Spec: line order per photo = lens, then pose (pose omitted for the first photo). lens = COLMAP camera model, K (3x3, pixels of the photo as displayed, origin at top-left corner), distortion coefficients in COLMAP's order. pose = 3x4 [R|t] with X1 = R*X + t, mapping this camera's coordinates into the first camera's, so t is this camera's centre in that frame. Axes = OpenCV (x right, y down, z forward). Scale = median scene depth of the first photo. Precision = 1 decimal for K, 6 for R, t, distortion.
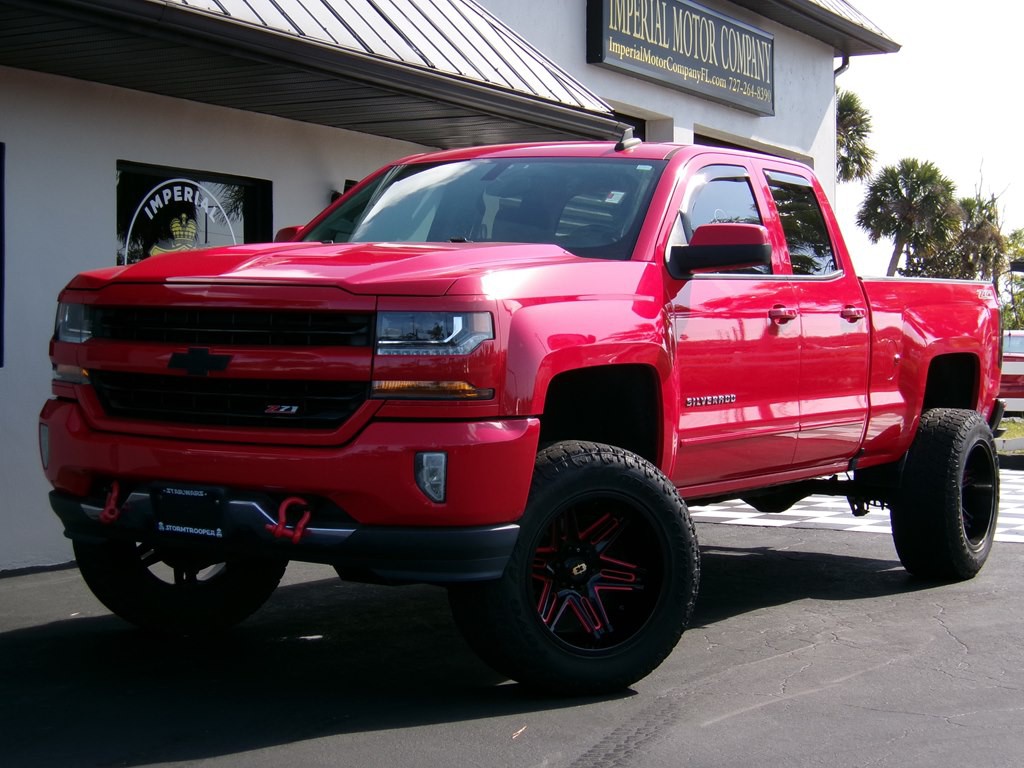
lens RADIAL K [[1941.7, 0, 439.1], [0, 1941.7, 342.2], [0, 0, 1]] dist [-0.124470, 0.000000]
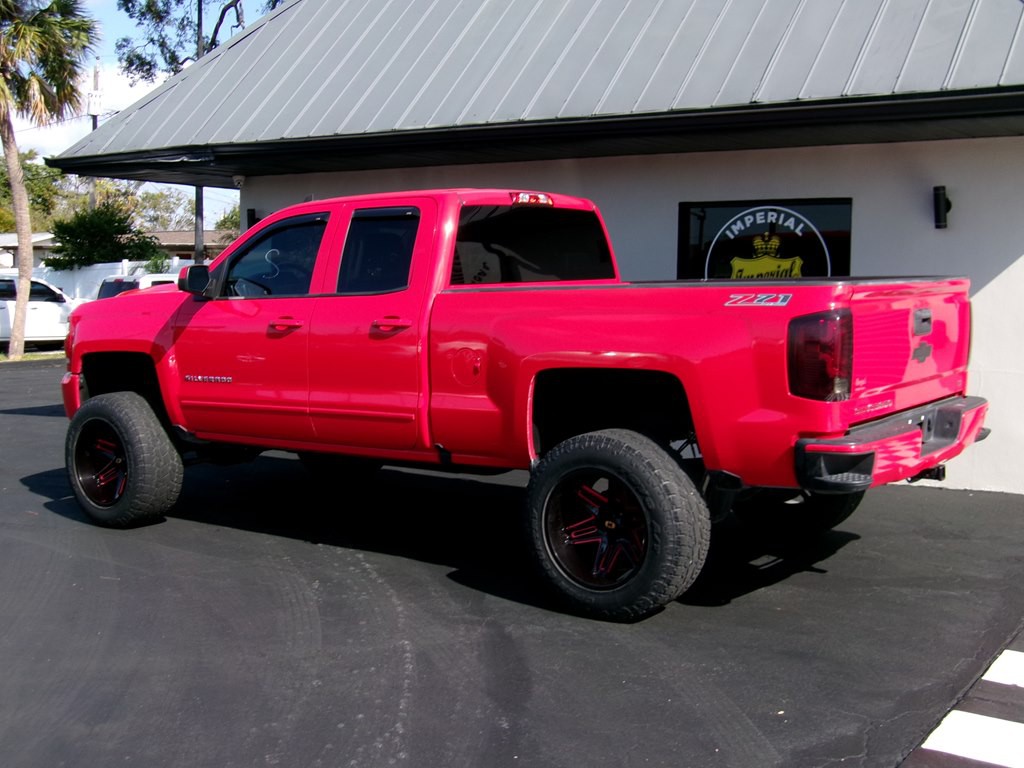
lens RADIAL K [[1247.7, 0, 516.1], [0, 1247.7, 381.3], [0, 0, 1]] dist [-0.014406, 0.000000]
pose [[-0.050792, 0.074345, -0.995938, 0.904170], [0.001736, 0.997230, 0.074353, -0.034039], [0.998708, 0.002048, -0.050781, 1.042260]]
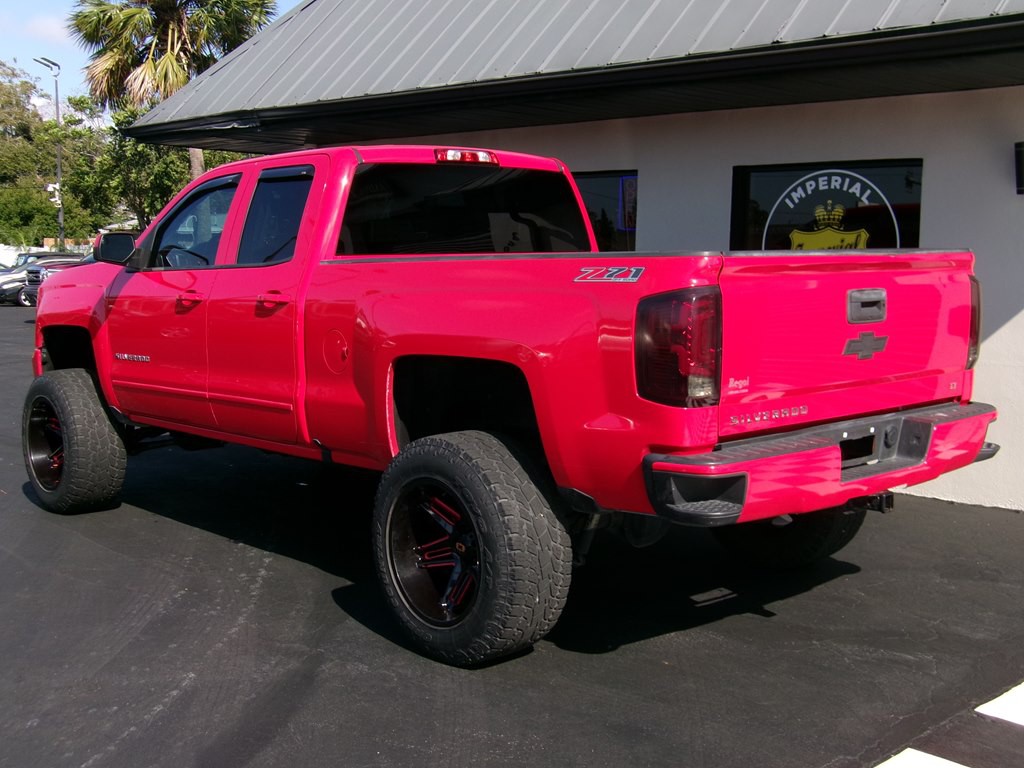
lens RADIAL K [[1247.7, 0, 518.5], [0, 1247.7, 382.7], [0, 0, 1]] dist [-0.014406, 0.000000]
pose [[-0.245929, 0.086989, -0.965376, 0.768975], [-0.008448, 0.995735, 0.091877, -0.030726], [0.969251, 0.030750, -0.244145, 1.204712]]
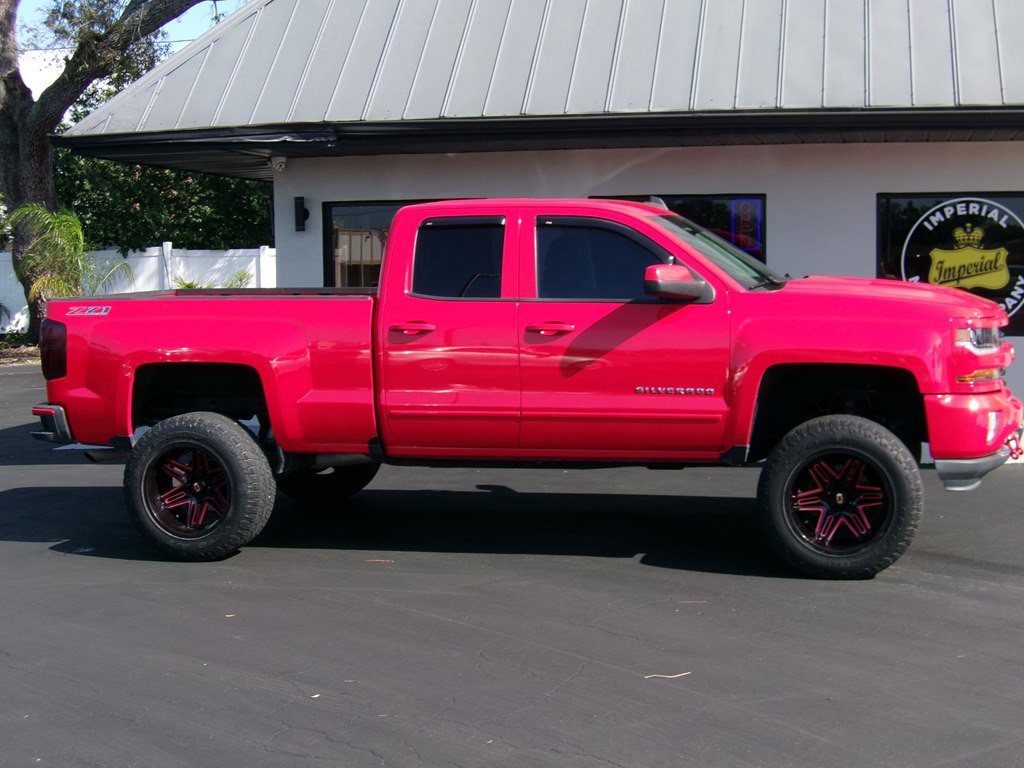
lens RADIAL K [[1573.1, 0, 498.8], [0, 1573.1, 389.8], [0, 0, 1]] dist [-0.125697, 0.000000]
pose [[0.304299, 0.063134, -0.950482, 0.971611], [0.022909, 0.997028, 0.073560, -0.046429], [0.952301, -0.044159, 0.301948, 0.422464]]
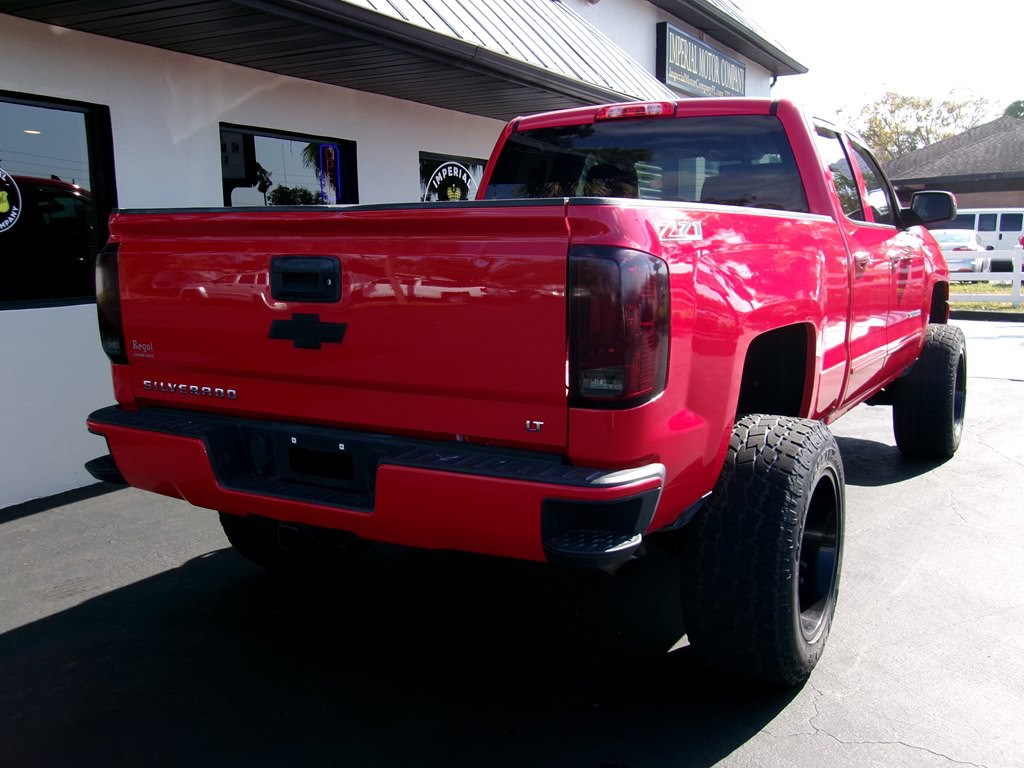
lens RADIAL K [[986.9, 0, 513.4], [0, 986.9, 382.1], [0, 0, 1]] dist [0.029892, 0.000000]
pose [[0.999082, -0.027006, 0.033251, -0.136344], [0.021850, 0.988944, 0.146672, -0.028926], [-0.036844, -0.145811, 0.988626, 0.196661]]
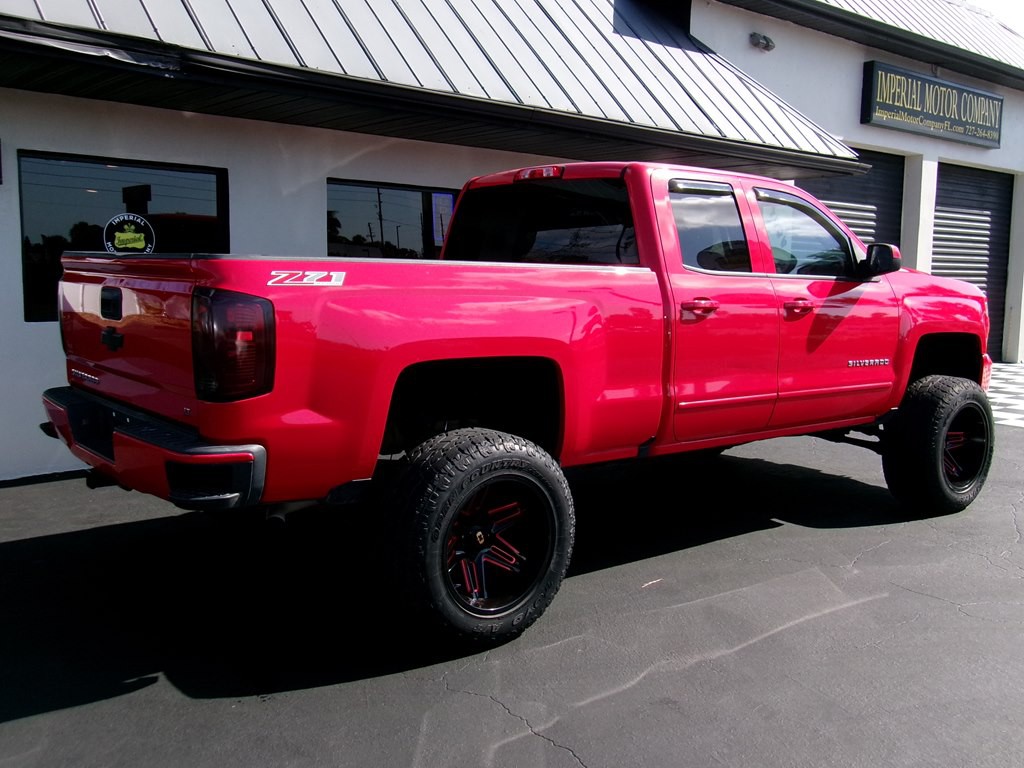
lens RADIAL K [[984.4, 0, 509.2], [0, 984.4, 383.6], [0, 0, 1]] dist [0.040489, 0.000000]
pose [[0.947388, 0.040622, -0.317500, 0.115722], [-0.004169, 0.993396, 0.114657, -0.032923], [0.320061, -0.107301, 0.941301, 0.139527]]
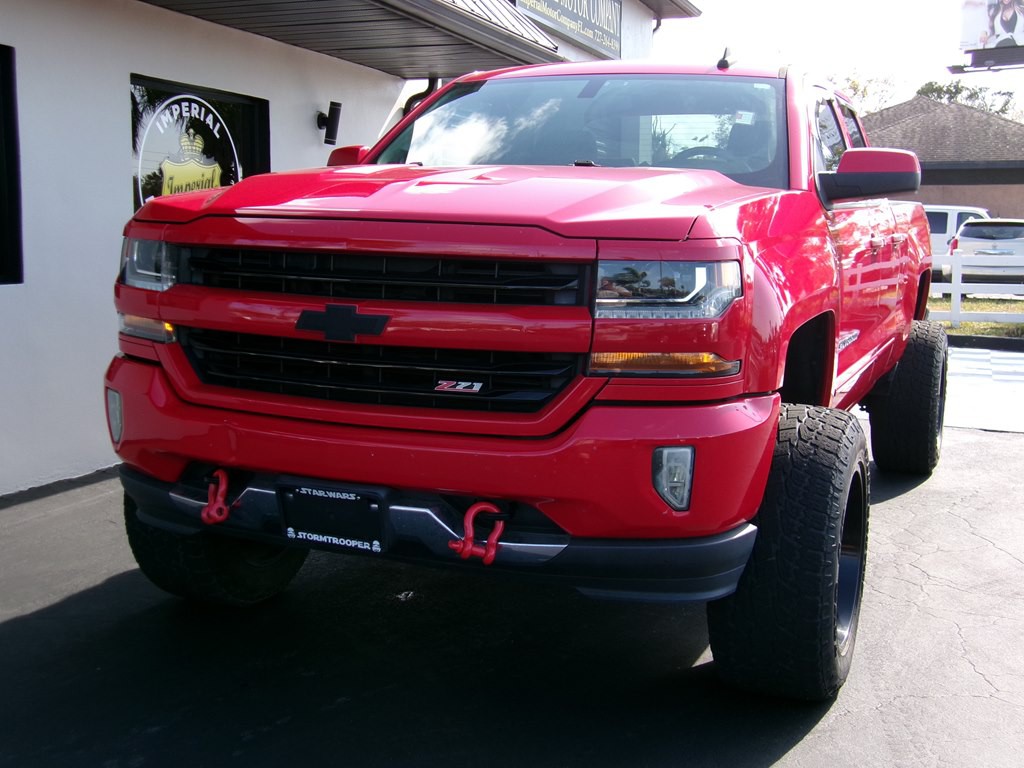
lens RADIAL K [[1247.7, 0, 507.5], [0, 1247.7, 391.5], [0, 0, 1]] dist [-0.014406, 0.000000]
pose [[0.983944, -0.020189, 0.177332, -0.102649], [-0.003448, 0.991245, 0.131987, -0.019609], [-0.178444, -0.130480, 0.975260, 0.353726]]
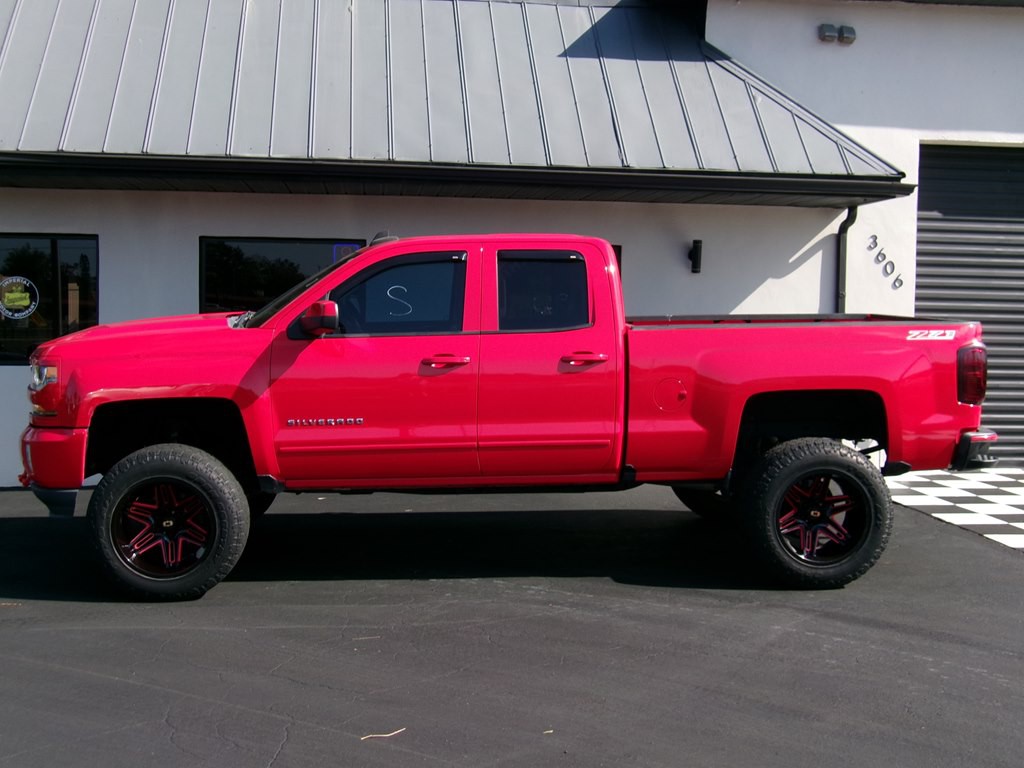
lens RADIAL K [[1247.7, 0, 517.0], [0, 1247.7, 383.3], [0, 0, 1]] dist [-0.014406, 0.000000]
pose [[0.625105, 0.047201, -0.779112, 0.775986], [0.000219, 0.998159, 0.060647, -0.045712], [0.780541, -0.038082, 0.623944, 0.420768]]
